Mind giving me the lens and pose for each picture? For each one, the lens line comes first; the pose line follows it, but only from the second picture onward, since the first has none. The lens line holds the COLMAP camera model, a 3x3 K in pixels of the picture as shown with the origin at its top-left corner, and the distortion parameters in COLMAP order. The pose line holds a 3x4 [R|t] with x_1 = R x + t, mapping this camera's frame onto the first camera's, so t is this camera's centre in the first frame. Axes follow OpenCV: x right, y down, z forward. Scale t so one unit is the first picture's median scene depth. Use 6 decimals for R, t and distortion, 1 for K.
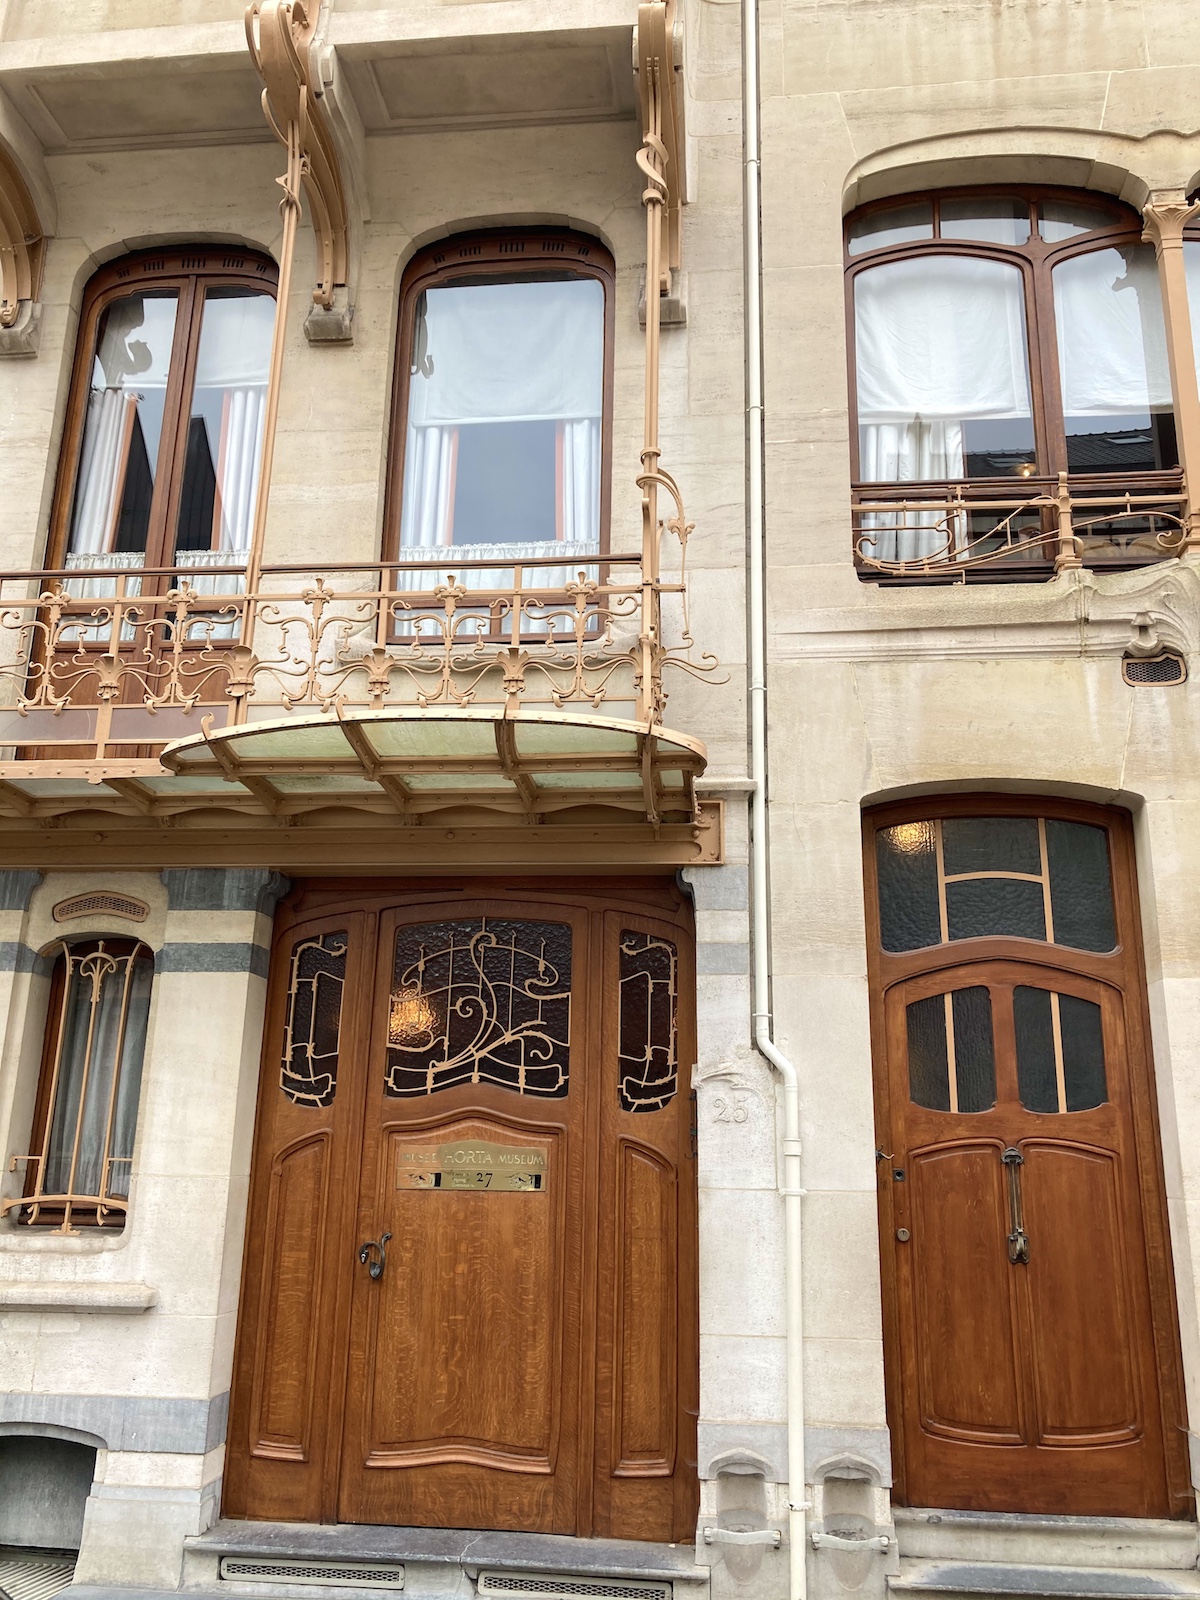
lens RADIAL K [[1340.8, 0, 629.6], [0, 1340.8, 754.7], [0, 0, 1]] dist [0.052747, -0.071335]
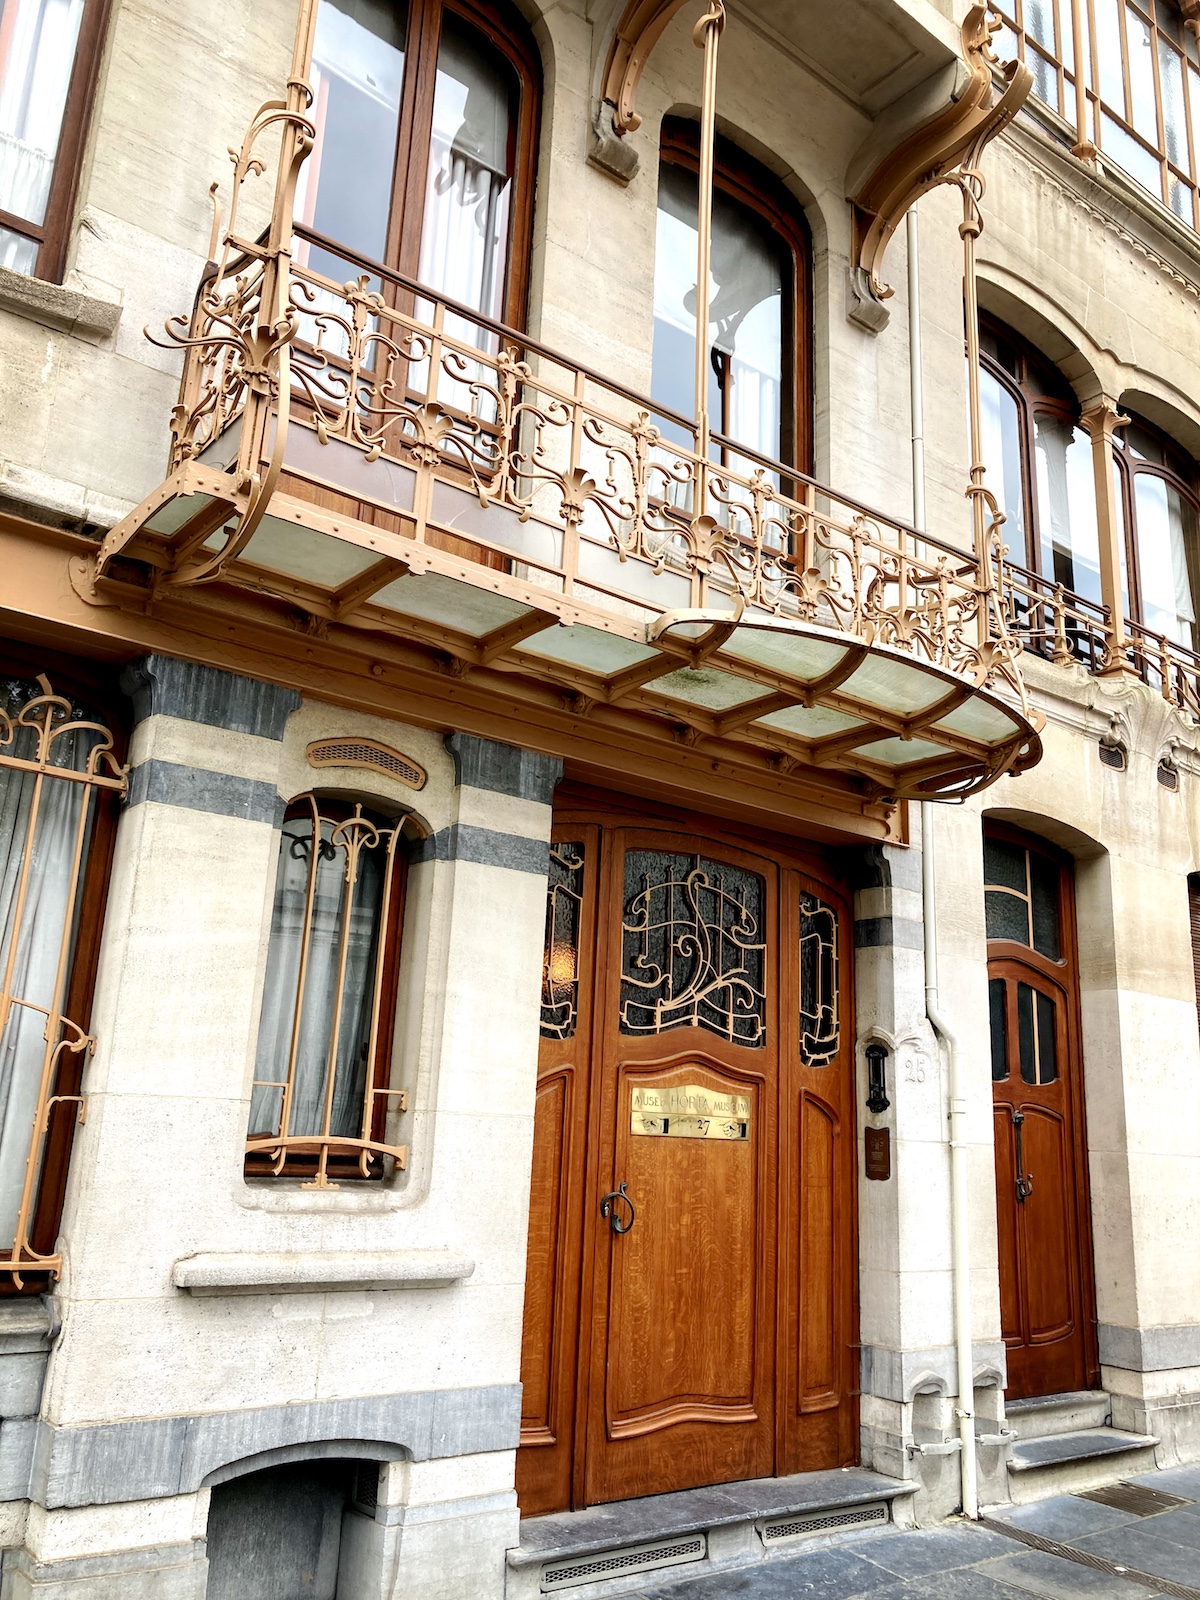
lens RADIAL K [[1340.8, 0, 629.6], [0, 1340.8, 754.7], [0, 0, 1]] dist [0.052747, -0.071335]
pose [[0.691118, 0.212289, 0.690861, -0.860409], [-0.231444, 0.970559, -0.066705, 0.133998], [-0.684682, -0.113795, 0.719904, 0.376299]]
